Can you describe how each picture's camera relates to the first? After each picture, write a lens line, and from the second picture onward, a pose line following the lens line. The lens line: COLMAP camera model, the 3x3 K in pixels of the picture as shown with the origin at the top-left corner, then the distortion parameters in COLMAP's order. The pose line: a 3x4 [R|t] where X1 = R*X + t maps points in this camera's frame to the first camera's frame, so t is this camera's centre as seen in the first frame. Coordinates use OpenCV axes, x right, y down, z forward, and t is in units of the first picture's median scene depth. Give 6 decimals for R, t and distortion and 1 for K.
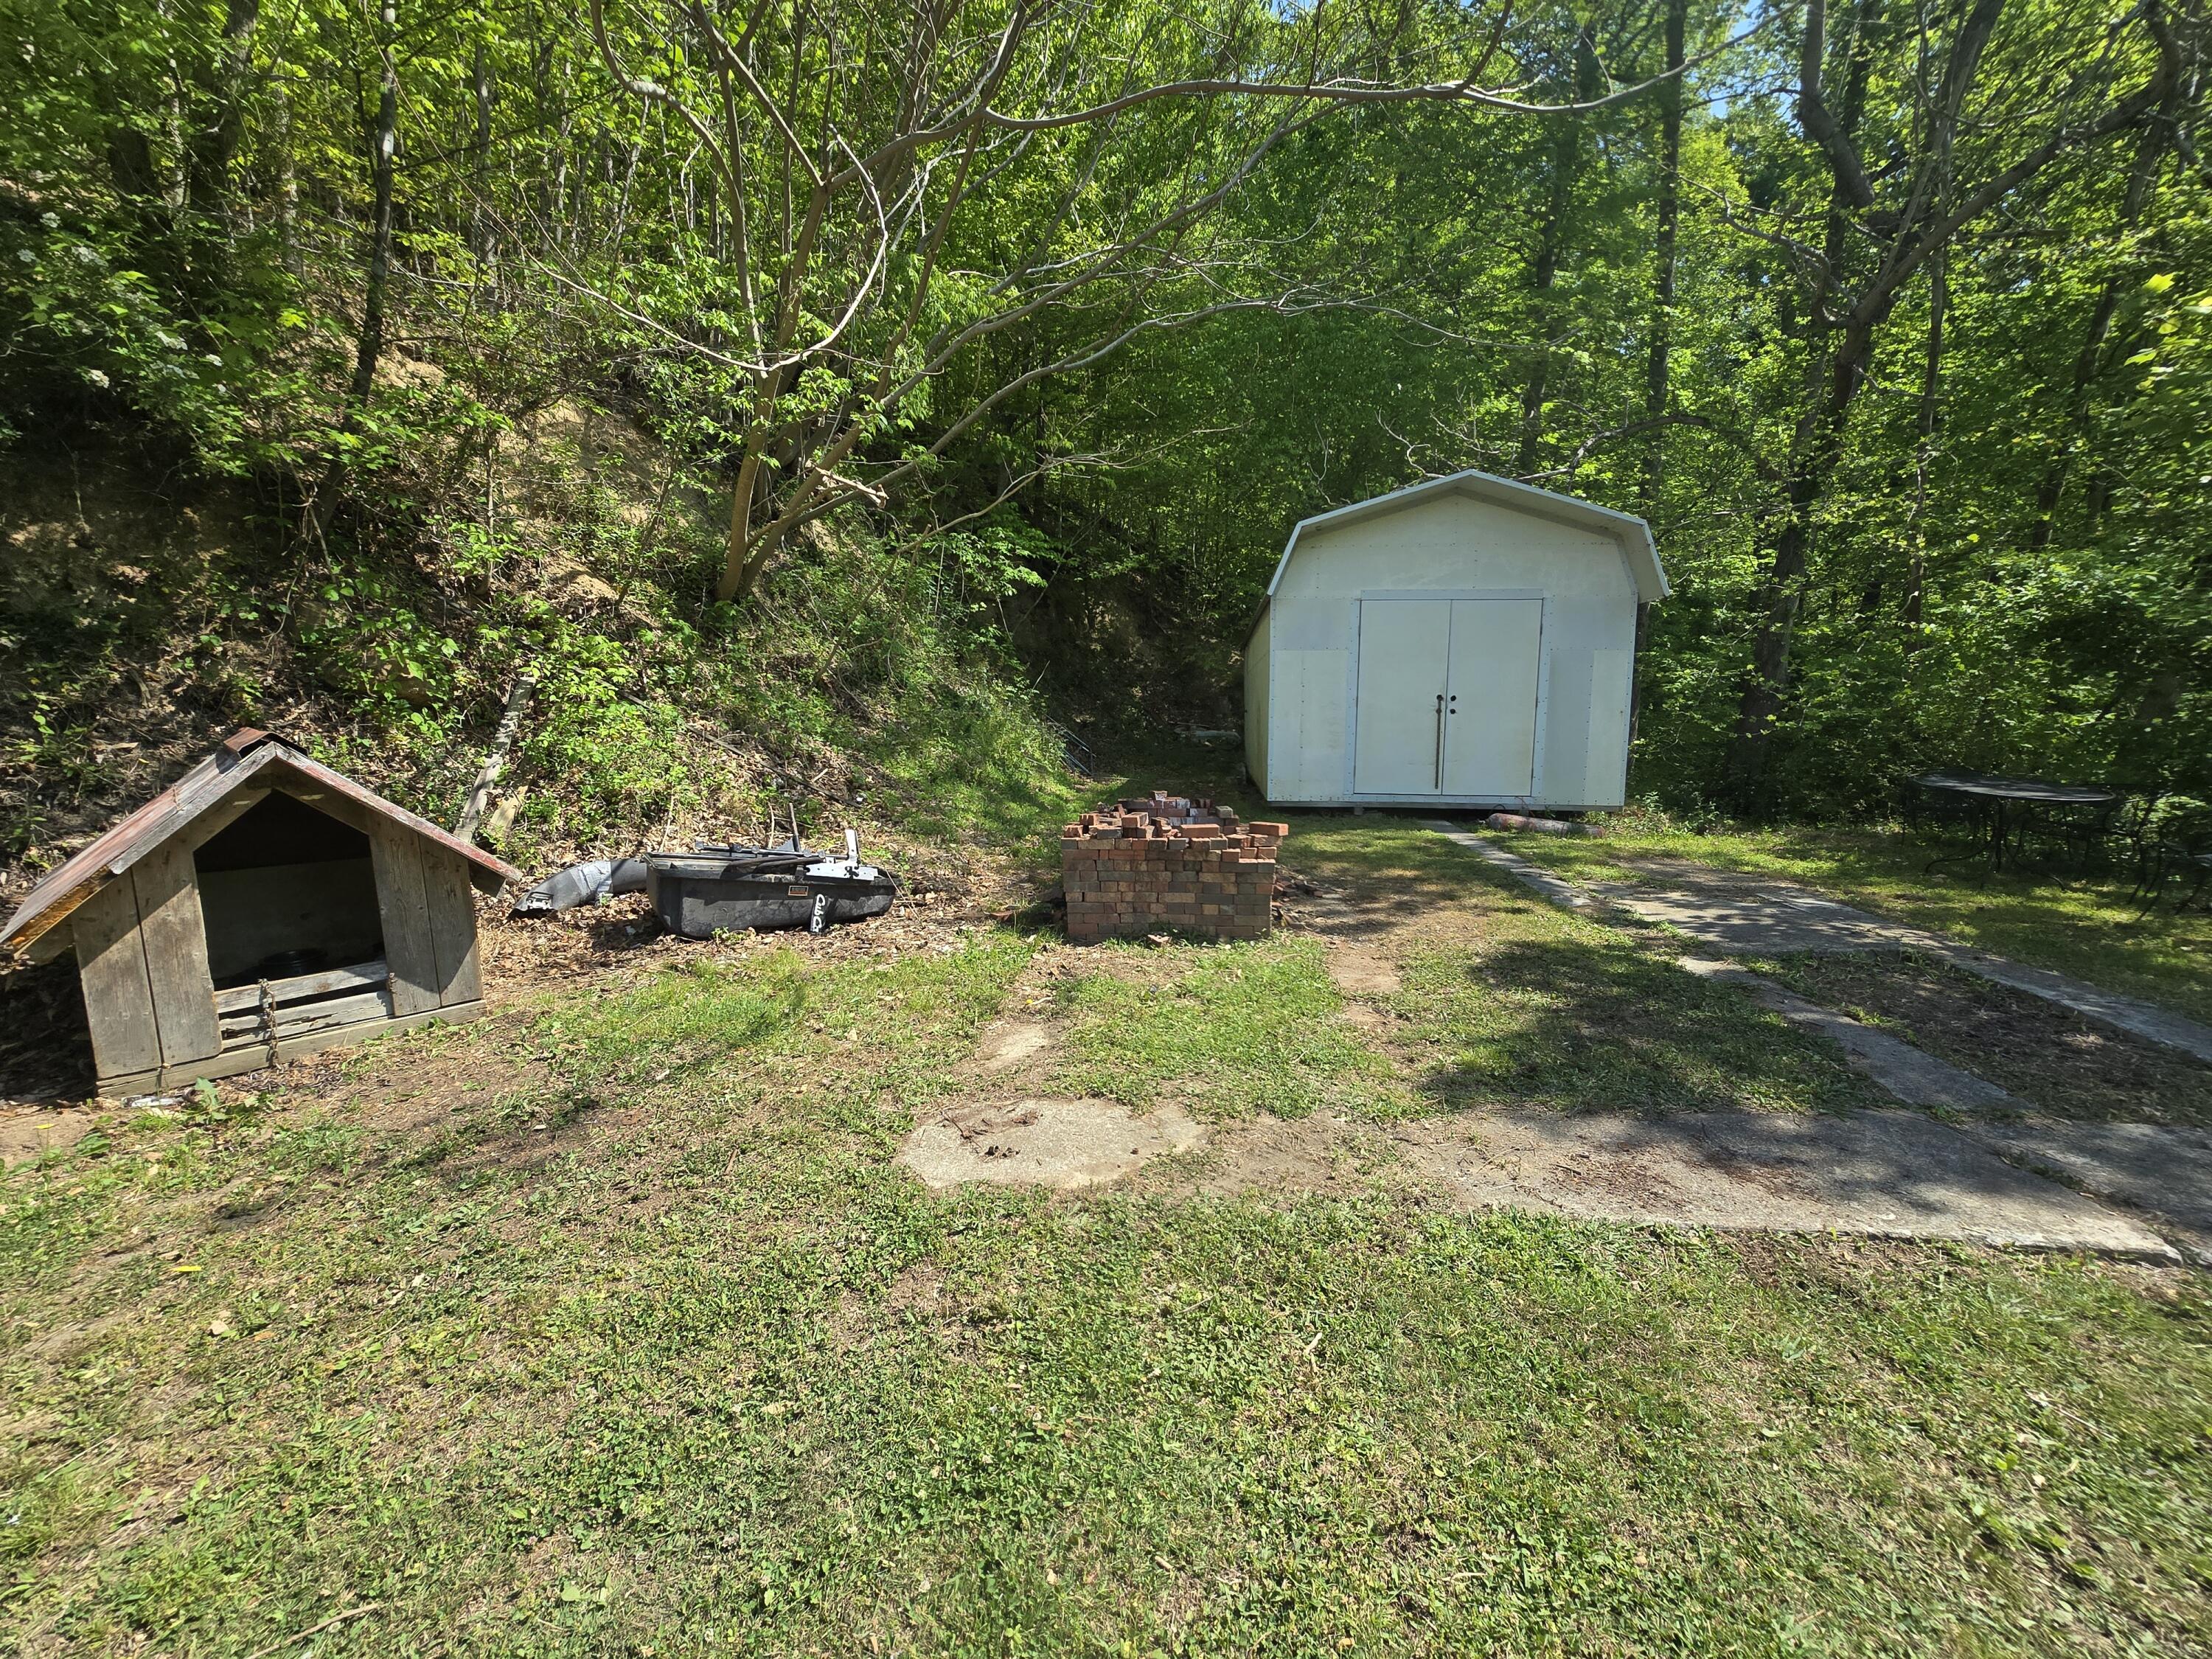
lens RADIAL K [[883.2, 0, 1106.0], [0, 883.2, 829.5], [0, 0, 1]] dist [-0.002494, -0.000304]
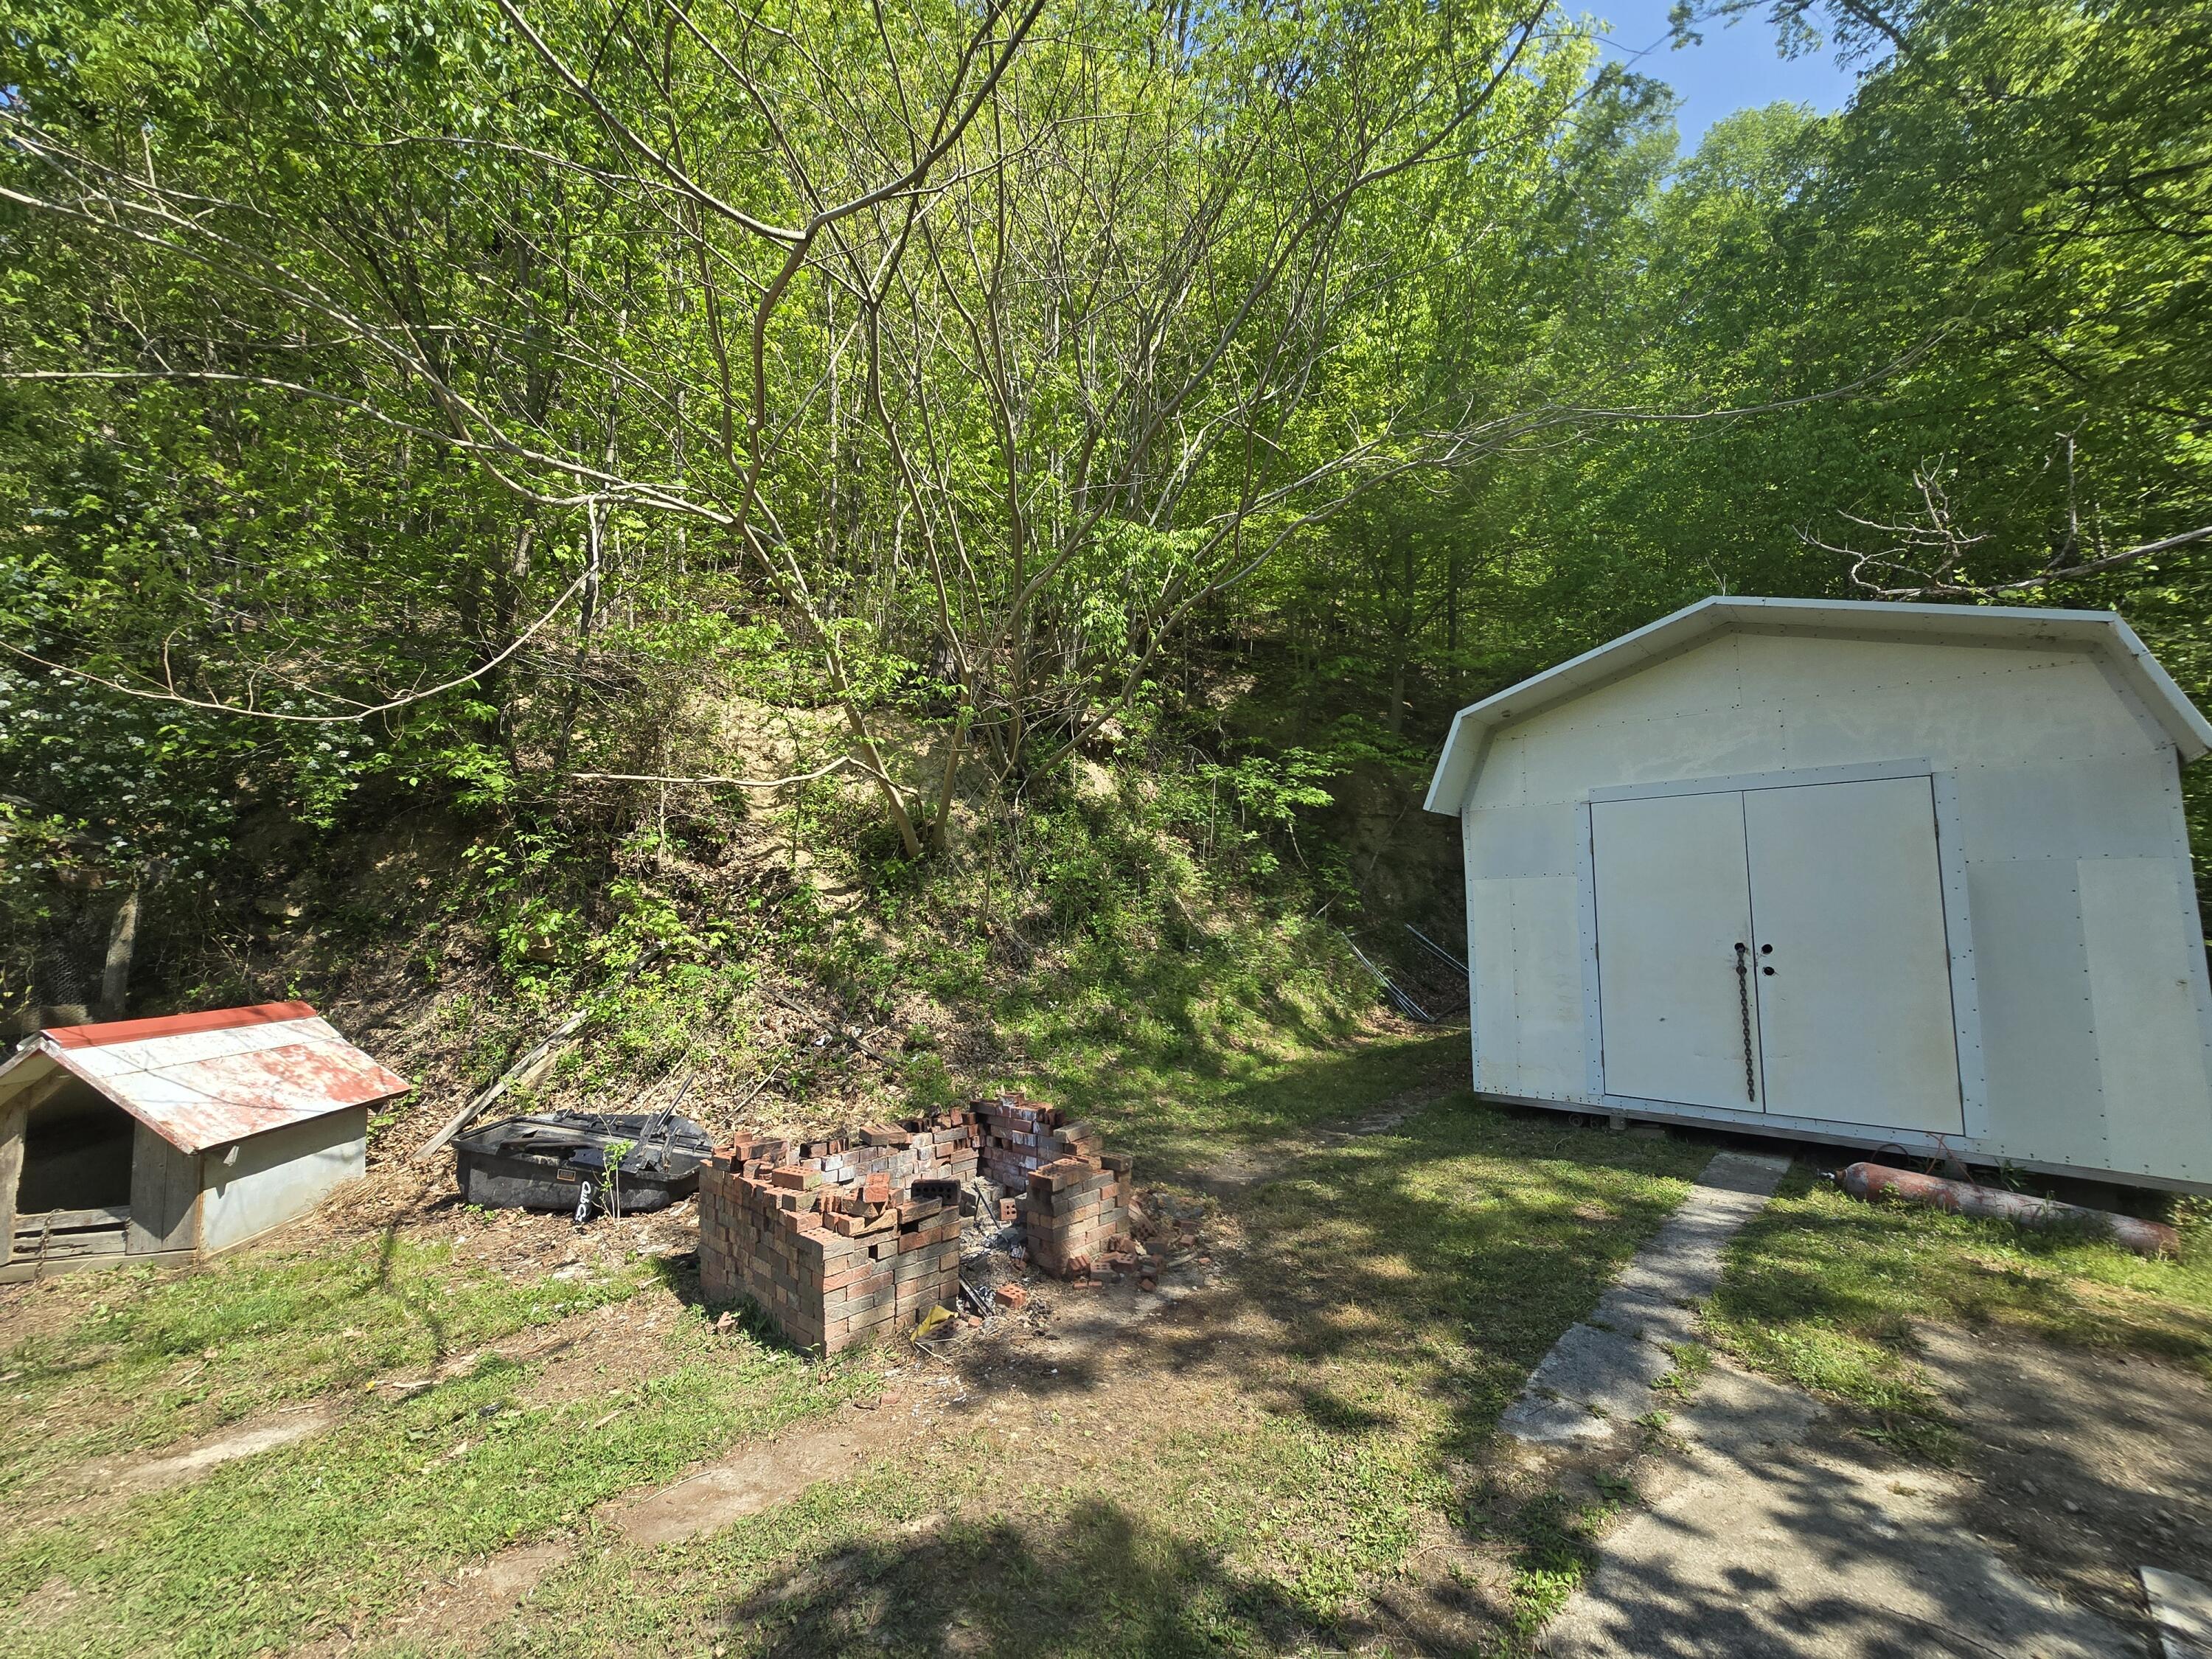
lens RADIAL K [[883.2, 0, 1106.0], [0, 883.2, 829.5], [0, 0, 1]] dist [-0.002494, -0.000304]
pose [[0.806259, -0.071024, -0.587284, 0.397359], [-0.065283, 0.976020, -0.207660, -0.075788], [0.587950, 0.205767, 0.782288, 0.257518]]
